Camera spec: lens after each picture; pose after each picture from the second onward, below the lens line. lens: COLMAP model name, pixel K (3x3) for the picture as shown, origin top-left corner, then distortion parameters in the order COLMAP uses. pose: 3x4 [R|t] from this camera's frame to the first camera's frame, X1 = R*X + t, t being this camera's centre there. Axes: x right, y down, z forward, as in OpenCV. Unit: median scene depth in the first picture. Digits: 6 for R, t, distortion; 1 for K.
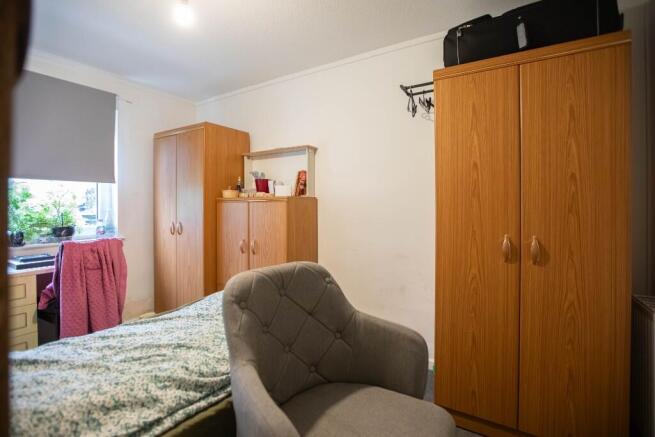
lens RADIAL K [[309.8, 0, 316.4], [0, 309.8, 220.4], [0, 0, 1]] dist [-0.053186, 0.021171]
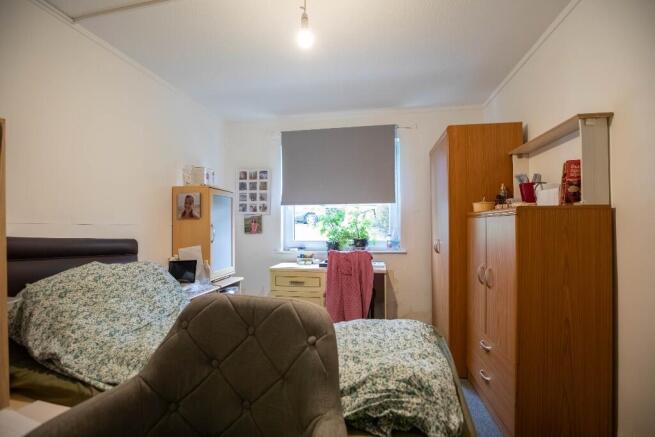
lens RADIAL K [[298.3, 0, 328.6], [0, 298.3, 226.5], [0, 0, 1]] dist [-0.049317, 0.007633]
pose [[0.386988, 0.003635, -0.922078, 0.268428], [-0.039304, 0.999148, -0.012556, -0.011331], [0.921247, 0.041100, 0.386801, 0.359553]]
